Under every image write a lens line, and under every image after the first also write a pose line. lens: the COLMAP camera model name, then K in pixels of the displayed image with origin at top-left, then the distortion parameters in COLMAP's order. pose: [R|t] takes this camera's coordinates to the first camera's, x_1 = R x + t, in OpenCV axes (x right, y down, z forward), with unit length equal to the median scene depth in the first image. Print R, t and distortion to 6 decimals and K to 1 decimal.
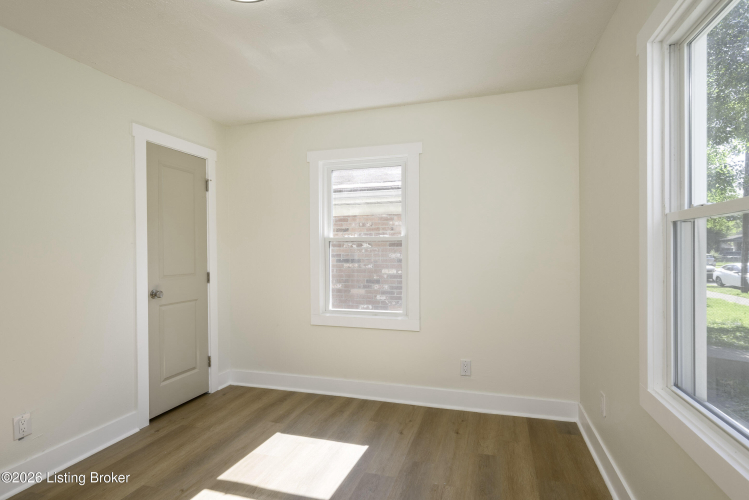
lens RADIAL K [[392.5, 0, 374.5], [0, 392.5, 250.0], [0, 0, 1]] dist [0.000280, -0.000112]
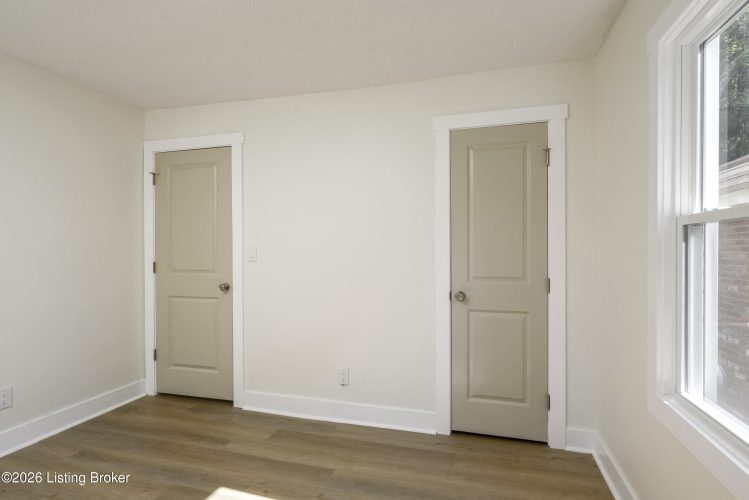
lens RADIAL K [[383.5, 0, 374.5], [0, 383.5, 250.0], [0, 0, 1]] dist [-0.019944, 0.000120]
pose [[0.017553, 0.003946, -0.999838, 0.309450], [0.002446, 0.999989, 0.003990, 0.002439], [0.999843, -0.002515, 0.017543, 0.770941]]
